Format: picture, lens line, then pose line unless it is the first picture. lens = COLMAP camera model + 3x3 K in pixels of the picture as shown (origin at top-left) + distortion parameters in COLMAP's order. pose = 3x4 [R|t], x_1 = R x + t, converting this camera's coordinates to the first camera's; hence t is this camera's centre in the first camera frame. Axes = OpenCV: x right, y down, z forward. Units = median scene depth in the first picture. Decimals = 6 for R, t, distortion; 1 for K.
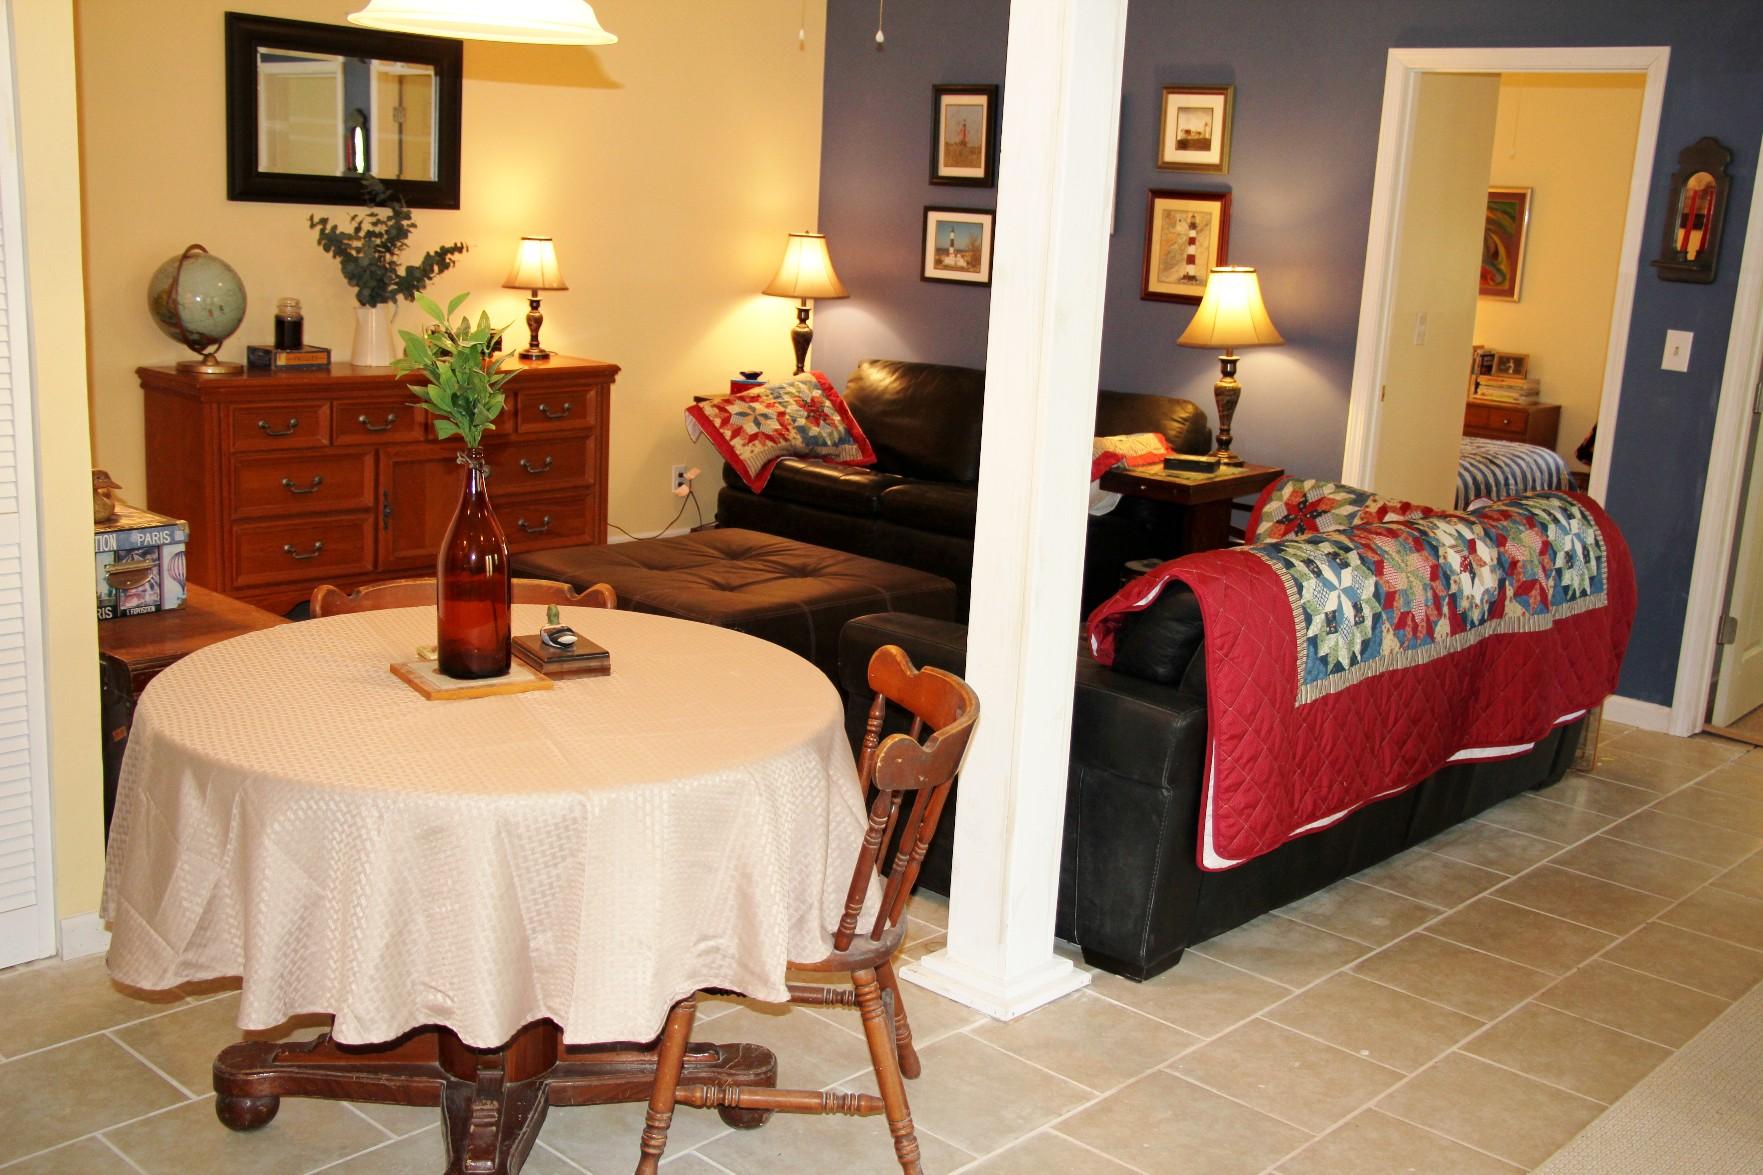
lens RADIAL K [[1848.9, 0, 897.2], [0, 1848.9, 592.5], [0, 0, 1]] dist [-0.034585, 0.000000]
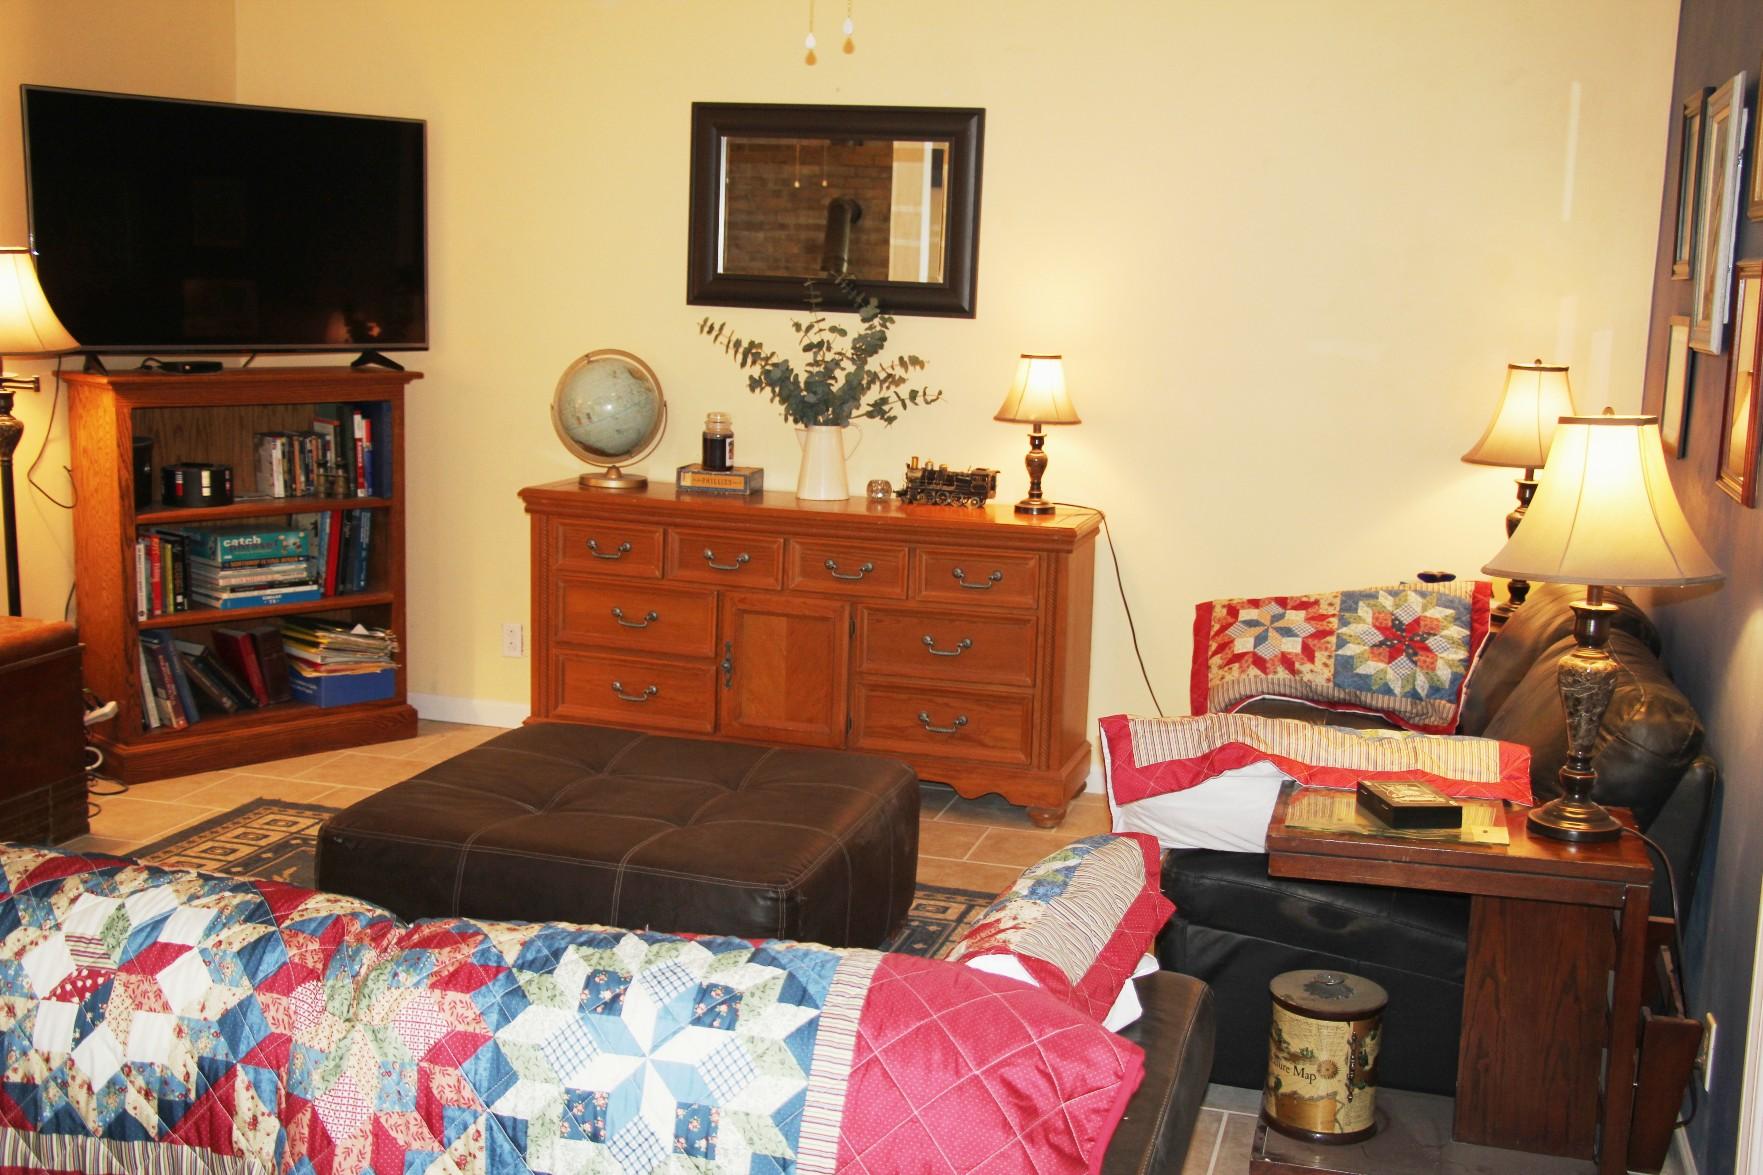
lens RADIAL K [[1988.4, 0, 889.2], [0, 1988.4, 589.3], [0, 0, 1]] dist [-0.015820, 0.000000]
pose [[0.462540, 0.107200, -0.880093, 0.570654], [-0.200181, 0.979657, 0.014120, -0.109429], [0.863704, 0.169647, 0.474590, 0.647816]]
